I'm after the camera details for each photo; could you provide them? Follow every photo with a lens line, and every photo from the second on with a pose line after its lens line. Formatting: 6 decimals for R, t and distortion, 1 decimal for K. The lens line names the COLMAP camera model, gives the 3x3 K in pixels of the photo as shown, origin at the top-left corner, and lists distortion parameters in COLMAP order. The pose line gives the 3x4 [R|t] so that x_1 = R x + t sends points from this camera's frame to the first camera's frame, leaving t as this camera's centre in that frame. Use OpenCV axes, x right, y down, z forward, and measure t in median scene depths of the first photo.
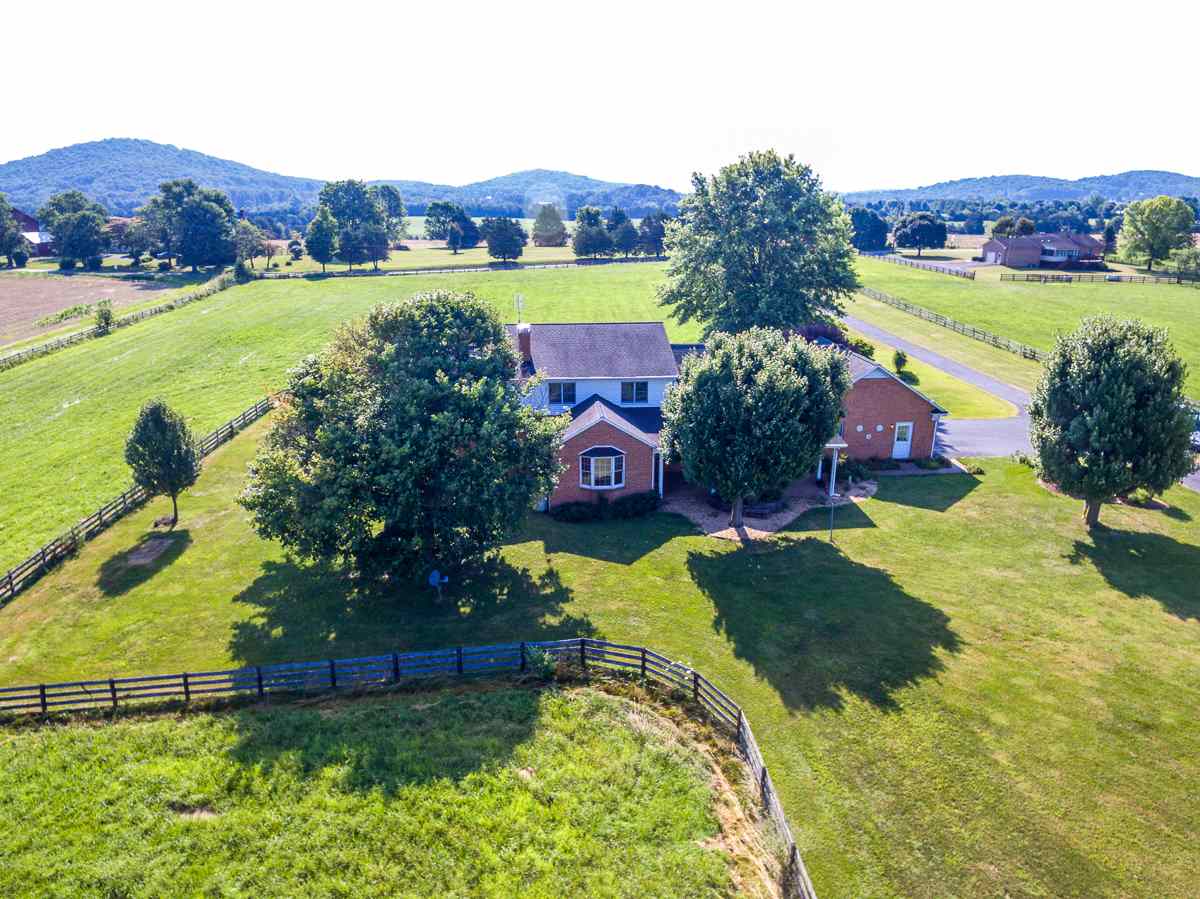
lens RADIAL K [[752.8, 0, 600.0], [0, 752.8, 449.5], [0, 0, 1]] dist [0.056766, -0.075897]
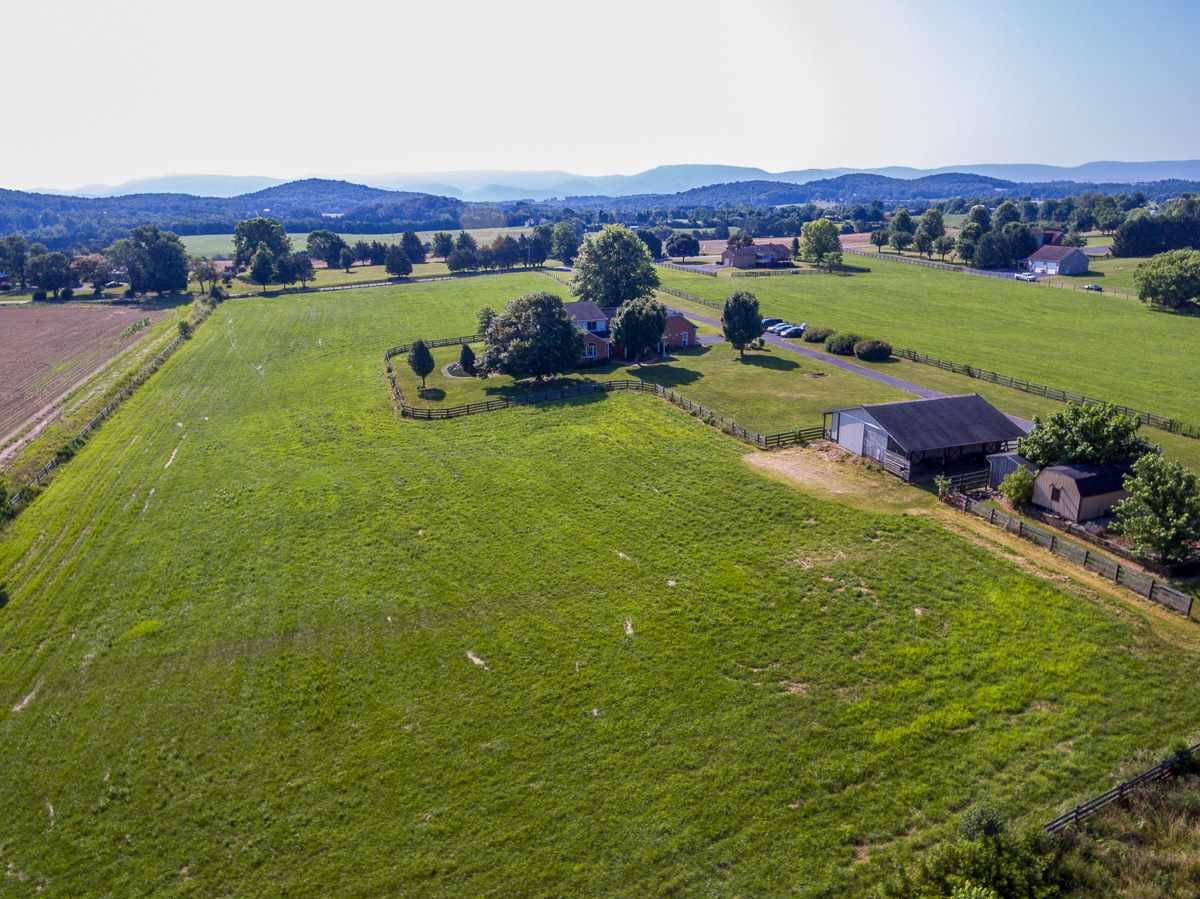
lens RADIAL K [[752.8, 0, 600.0], [0, 752.8, 449.5], [0, 0, 1]] dist [0.056766, -0.075897]
pose [[0.960509, -0.102934, 0.258509, -0.174315], [0.104463, 0.994498, 0.007855, 0.090156], [-0.257895, 0.019460, 0.965977, -0.420293]]
